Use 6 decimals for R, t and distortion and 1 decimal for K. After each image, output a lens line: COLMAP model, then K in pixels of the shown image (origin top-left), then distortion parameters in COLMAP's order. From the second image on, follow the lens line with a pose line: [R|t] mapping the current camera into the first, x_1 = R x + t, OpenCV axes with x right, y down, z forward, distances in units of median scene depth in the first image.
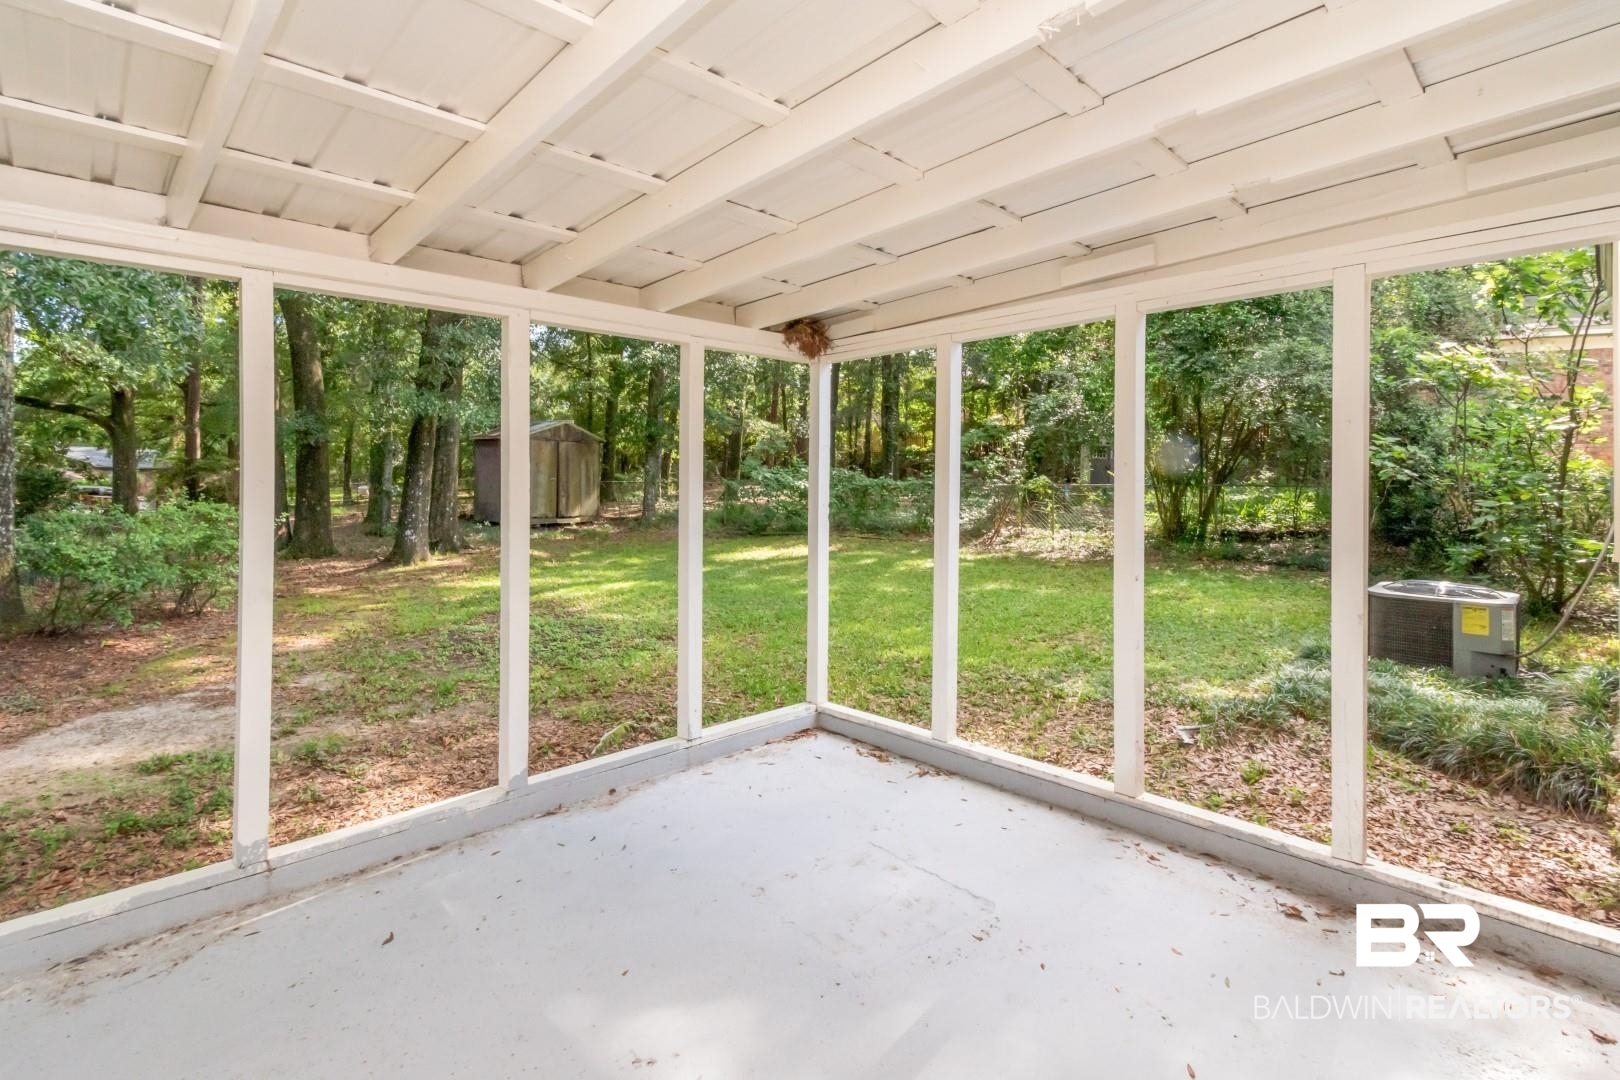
lens RADIAL K [[739.1, 0, 815.7], [0, 739.1, 491.6], [0, 0, 1]] dist [-0.000794, -0.000507]
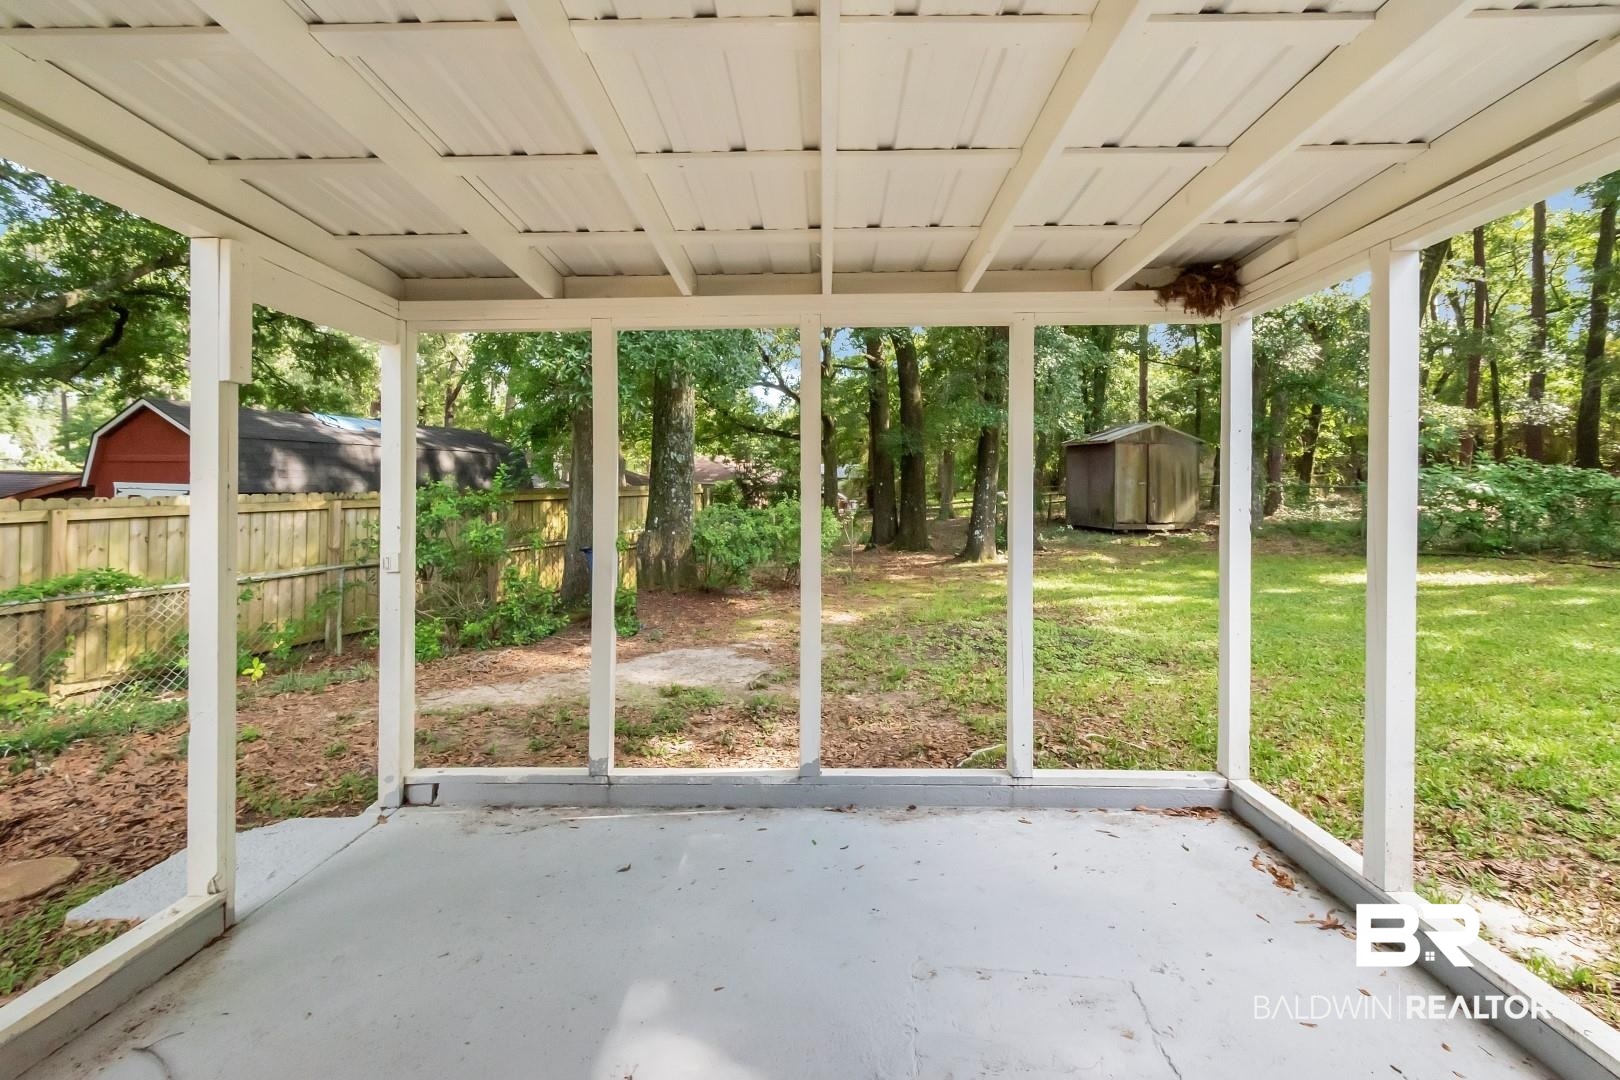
lens RADIAL K [[739.1, 0, 815.7], [0, 739.1, 491.6], [0, 0, 1]] dist [-0.000794, -0.000507]
pose [[0.716232, 0.000375, -0.697862, 0.227259], [-0.005009, 0.999977, -0.004604, 0.004258], [0.697845, 0.006793, 0.716217, 0.178368]]
